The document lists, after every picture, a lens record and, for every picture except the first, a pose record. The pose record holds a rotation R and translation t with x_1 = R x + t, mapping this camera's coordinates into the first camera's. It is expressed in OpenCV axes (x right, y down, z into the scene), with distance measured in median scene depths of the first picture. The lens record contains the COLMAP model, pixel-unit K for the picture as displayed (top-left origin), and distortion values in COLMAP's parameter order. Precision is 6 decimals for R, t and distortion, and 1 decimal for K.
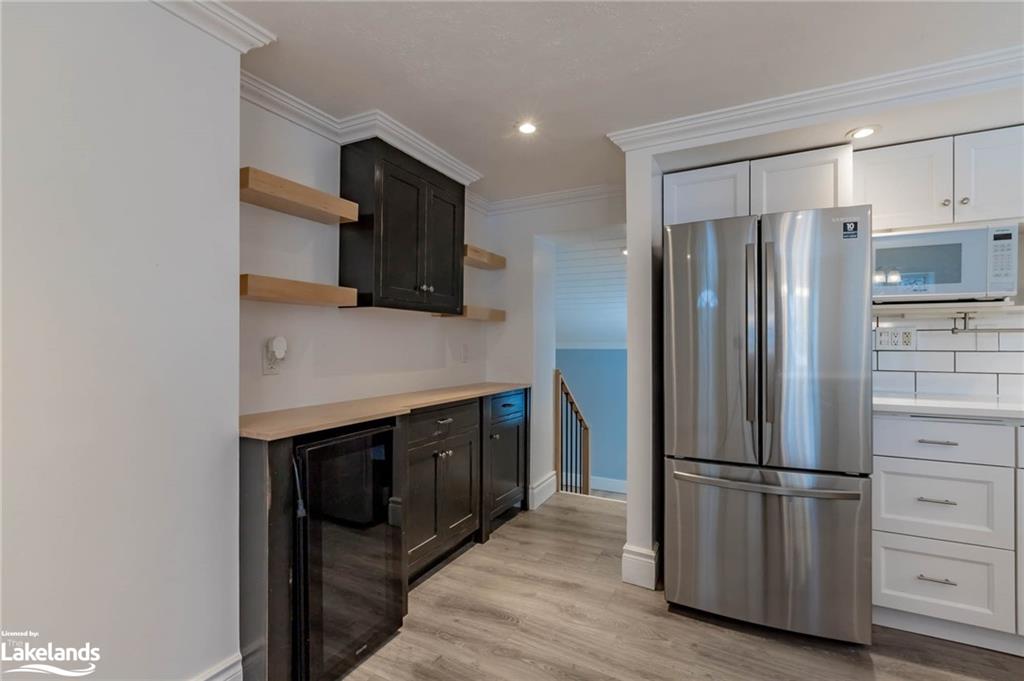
lens RADIAL K [[504.3, 0, 512.0], [0, 504.3, 340.5], [0, 0, 1]] dist [0.001280, 0.000517]
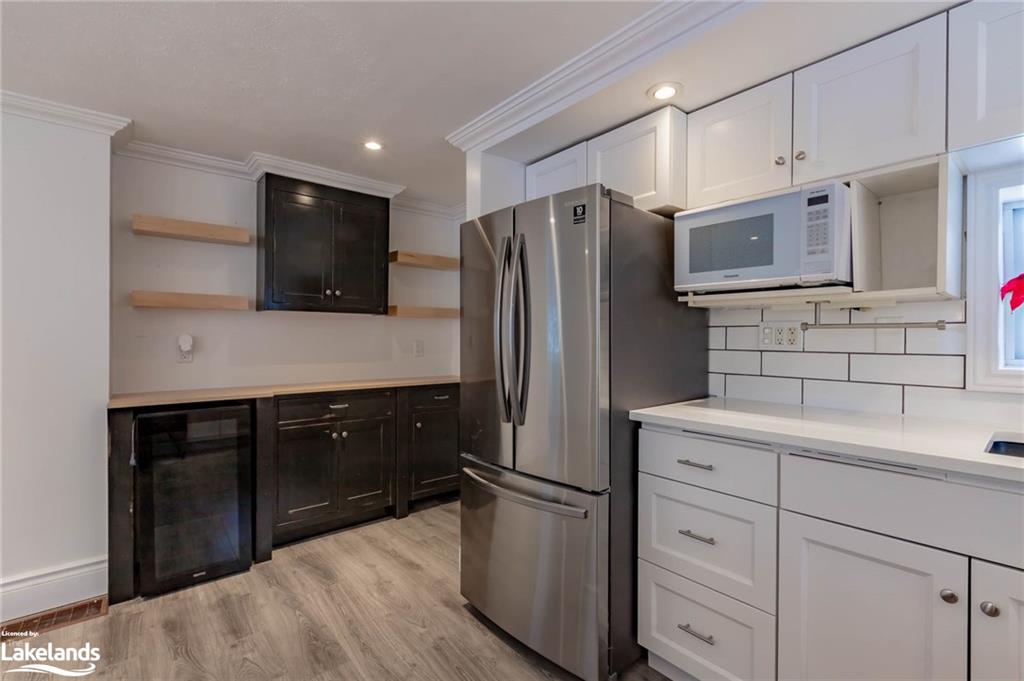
lens RADIAL K [[481.3, 0, 443.5], [0, 481.3, 339.5], [0, 0, 1]] dist [0.001014, 0.000097]
pose [[0.911472, 0.003456, -0.411347, 0.672838], [0.000208, 0.999961, 0.008863, -0.005641], [0.411362, -0.008164, 0.911436, 0.109522]]
